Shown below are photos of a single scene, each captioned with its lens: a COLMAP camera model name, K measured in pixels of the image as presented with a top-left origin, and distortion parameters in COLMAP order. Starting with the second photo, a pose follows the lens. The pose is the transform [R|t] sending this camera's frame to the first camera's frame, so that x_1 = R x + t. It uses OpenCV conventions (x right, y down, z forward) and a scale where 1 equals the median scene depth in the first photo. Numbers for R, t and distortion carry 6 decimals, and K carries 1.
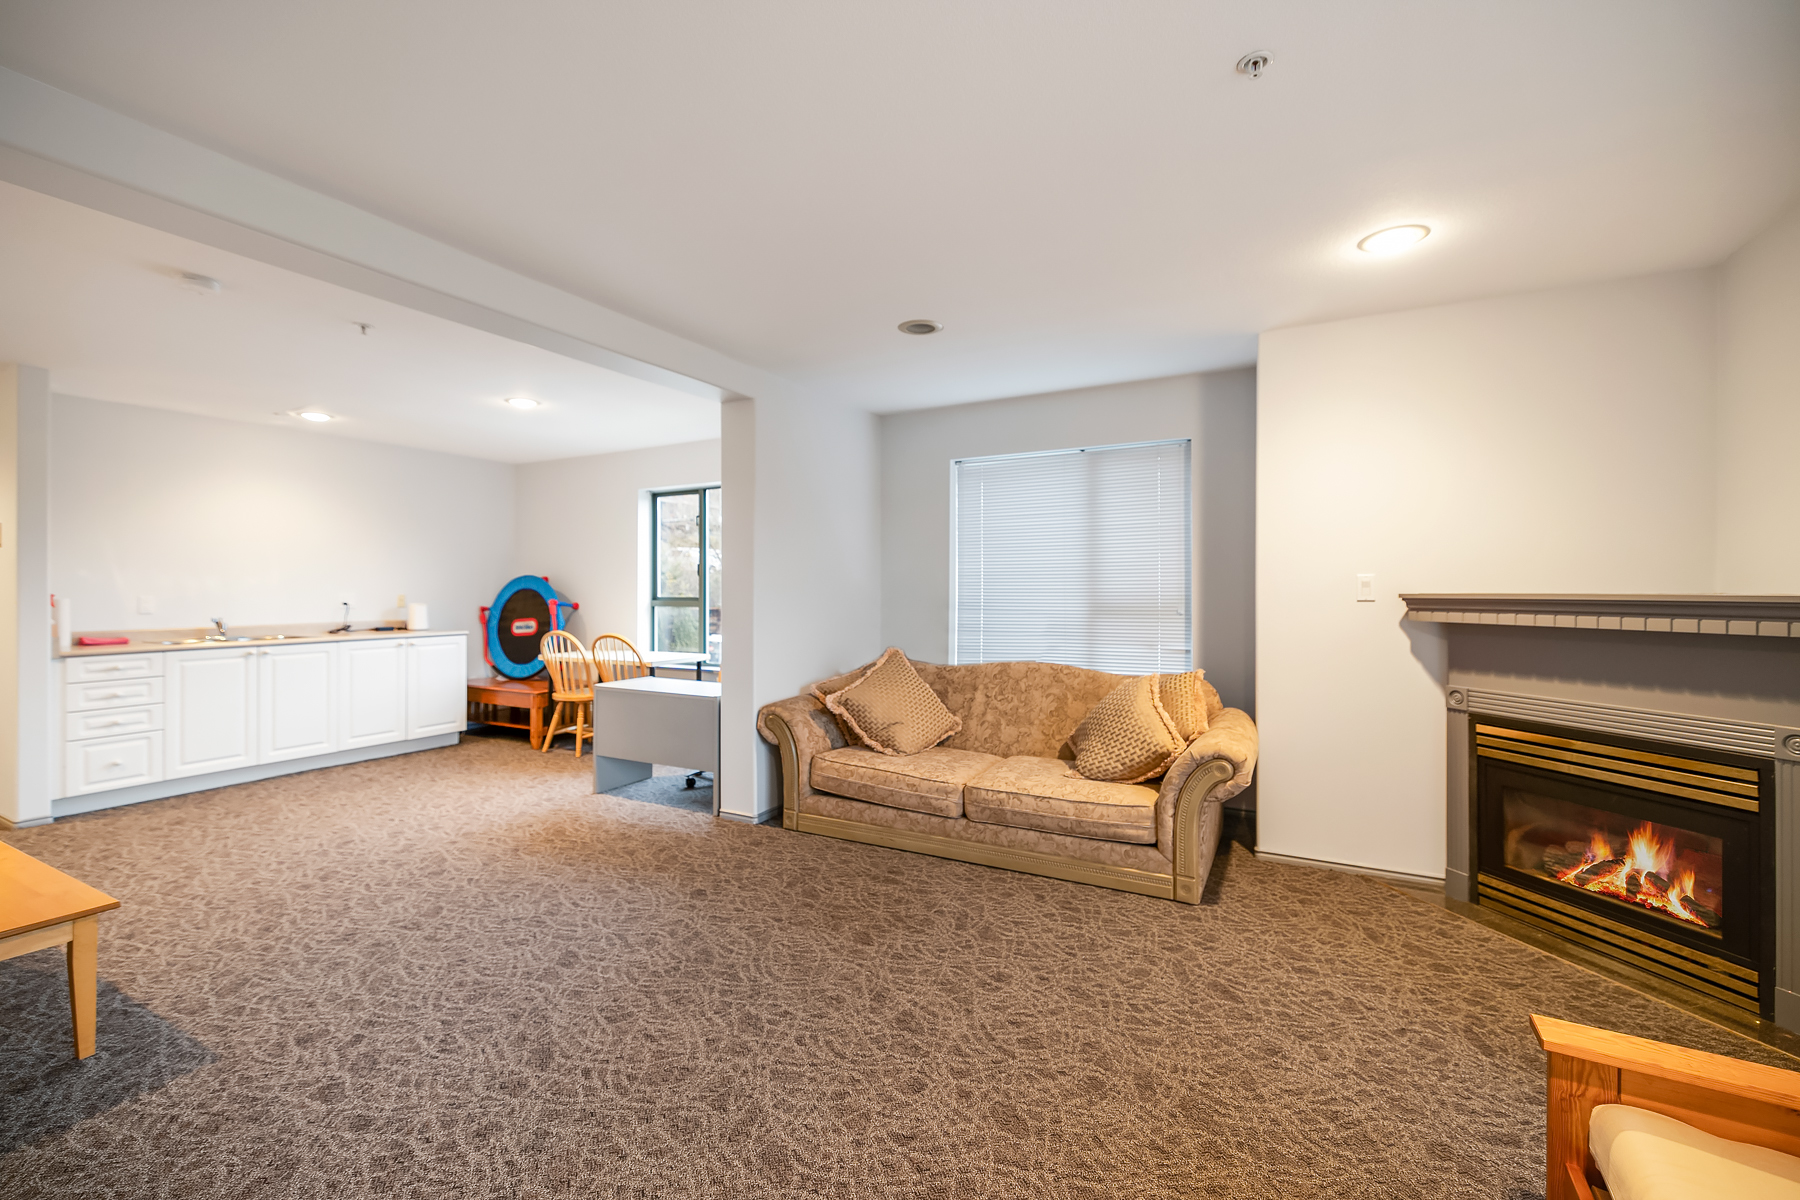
lens RADIAL K [[750.4, 0, 899.3], [0, 750.4, 590.8], [0, 0, 1]] dist [0.002013, -0.000111]
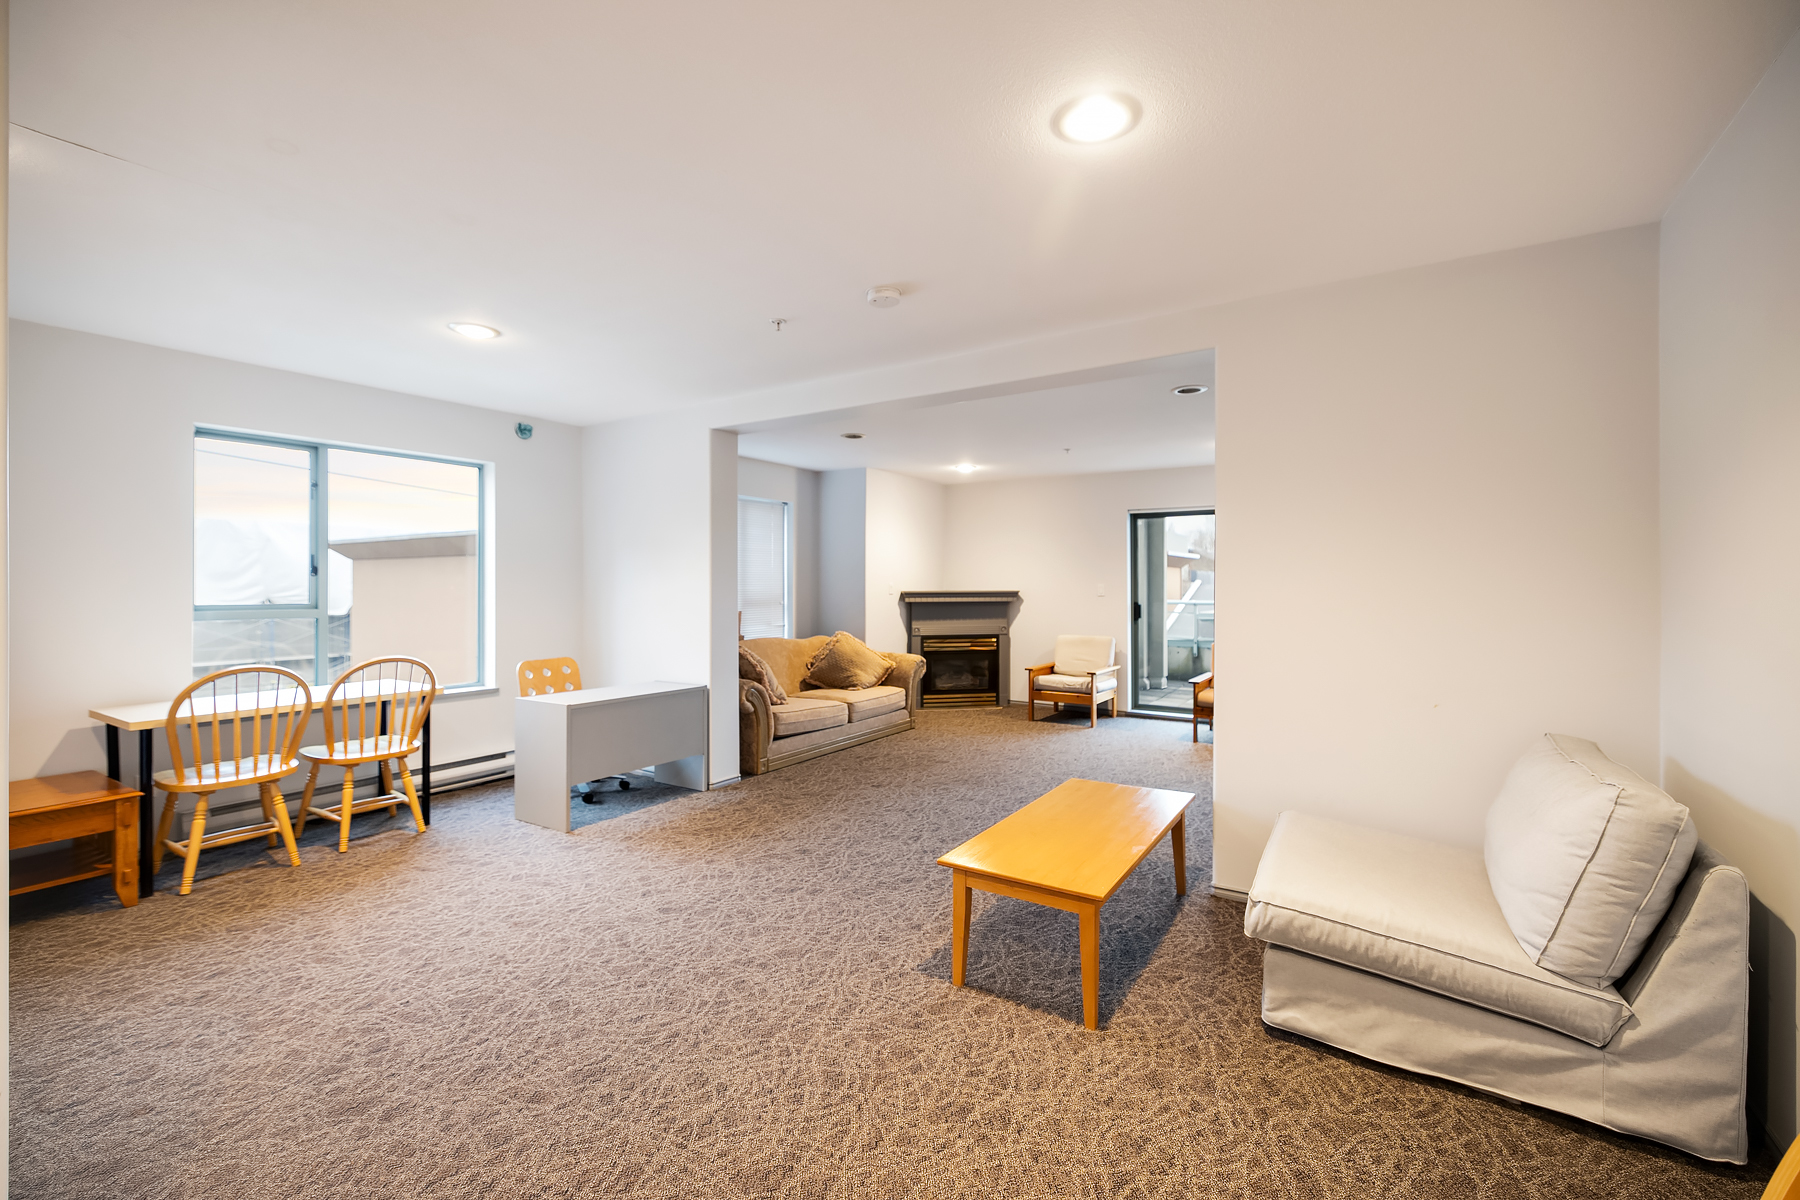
lens RADIAL K [[750.4, 0, 898.9], [0, 750.4, 594.5], [0, 0, 1]] dist [0.002013, -0.000111]
pose [[0.084116, -0.008775, 0.996417, -1.704536], [0.003217, 0.999958, 0.008535, -0.006129], [-0.996451, 0.002488, 0.084141, 0.777312]]
